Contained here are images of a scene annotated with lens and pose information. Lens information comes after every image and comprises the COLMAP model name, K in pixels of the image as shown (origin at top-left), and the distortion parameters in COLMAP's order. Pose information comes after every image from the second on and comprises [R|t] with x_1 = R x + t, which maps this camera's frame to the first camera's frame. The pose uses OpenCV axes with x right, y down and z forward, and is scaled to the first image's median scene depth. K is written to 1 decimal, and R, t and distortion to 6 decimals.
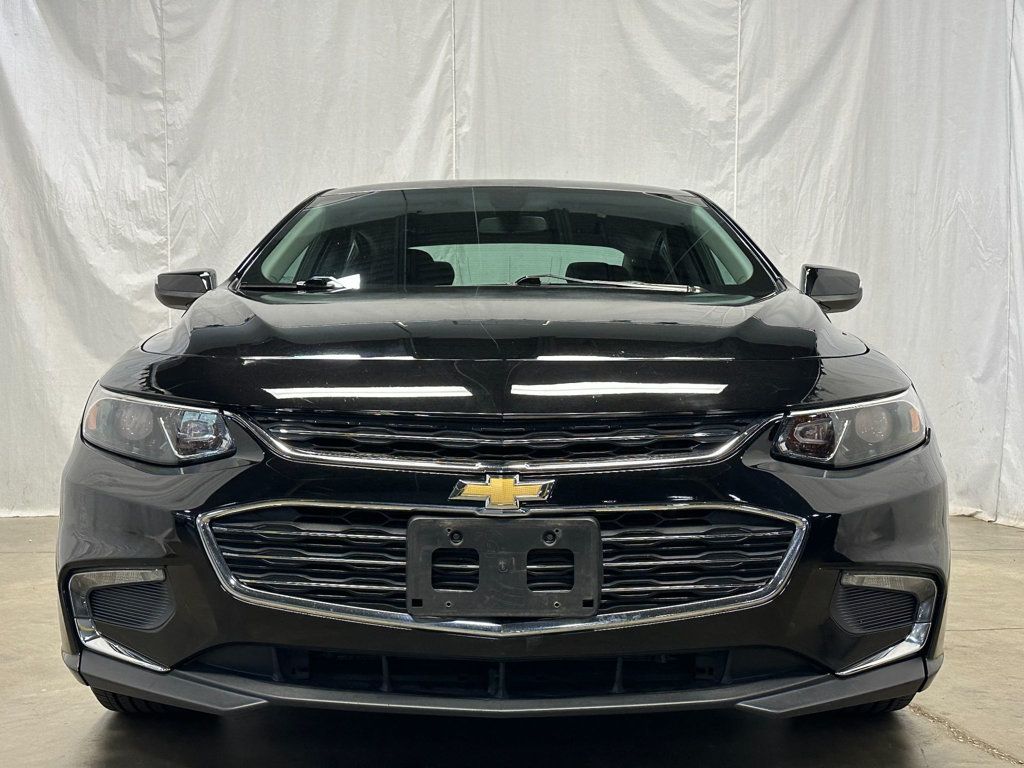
lens RADIAL K [[1275.1, 0, 510.1], [0, 1275.1, 387.2], [0, 0, 1]] dist [0.074510, 0.000000]
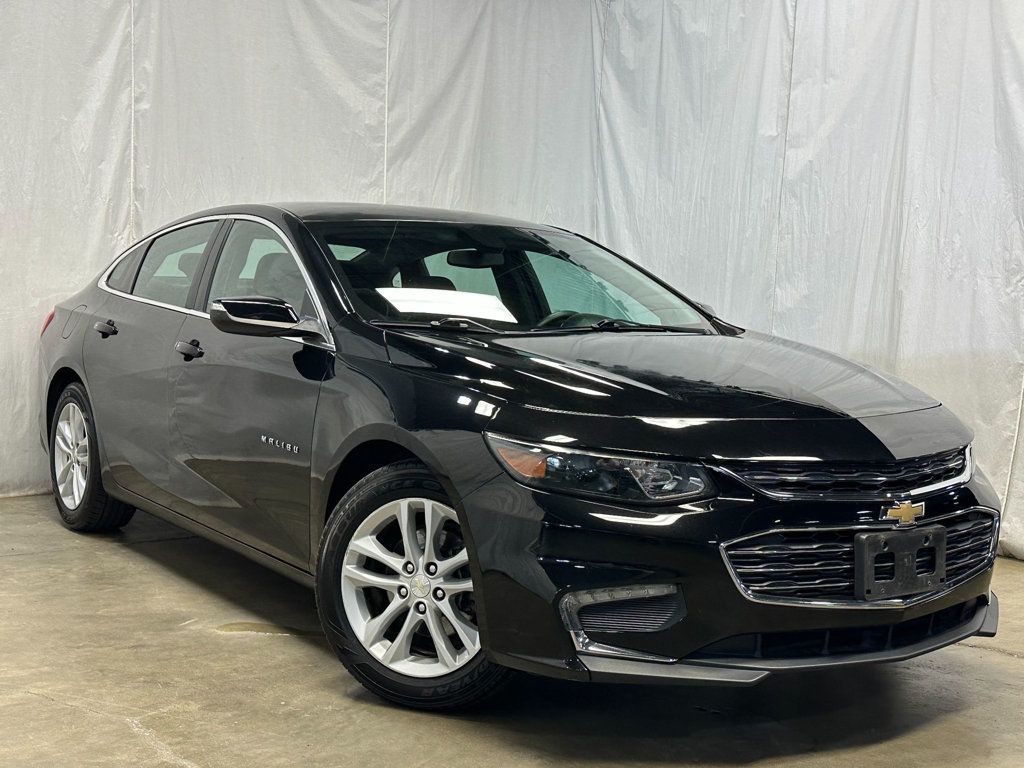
lens RADIAL K [[1275.1, 0, 517.7], [0, 1275.1, 386.8], [0, 0, 1]] dist [0.074510, 0.000000]
pose [[0.819657, -0.020283, 0.572495, -0.411676], [-0.013165, 0.998442, 0.054222, -0.047078], [-0.572703, -0.051980, 0.818113, 0.009777]]
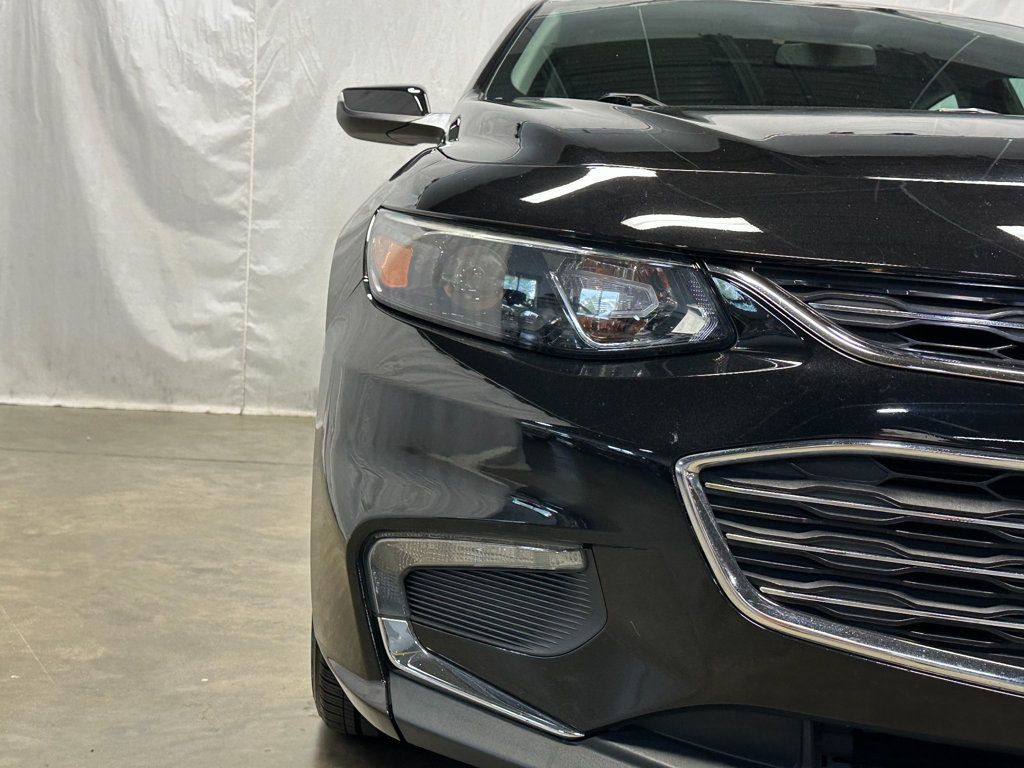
lens RADIAL K [[1275.1, 0, 485.4], [0, 1275.1, 382.2], [0, 0, 1]] dist [0.074510, 0.000000]
pose [[0.997578, 0.068697, 0.010879, -0.114357], [-0.069235, 0.995735, 0.060971, 0.014953], [-0.006644, -0.061577, 0.998080, 0.168568]]
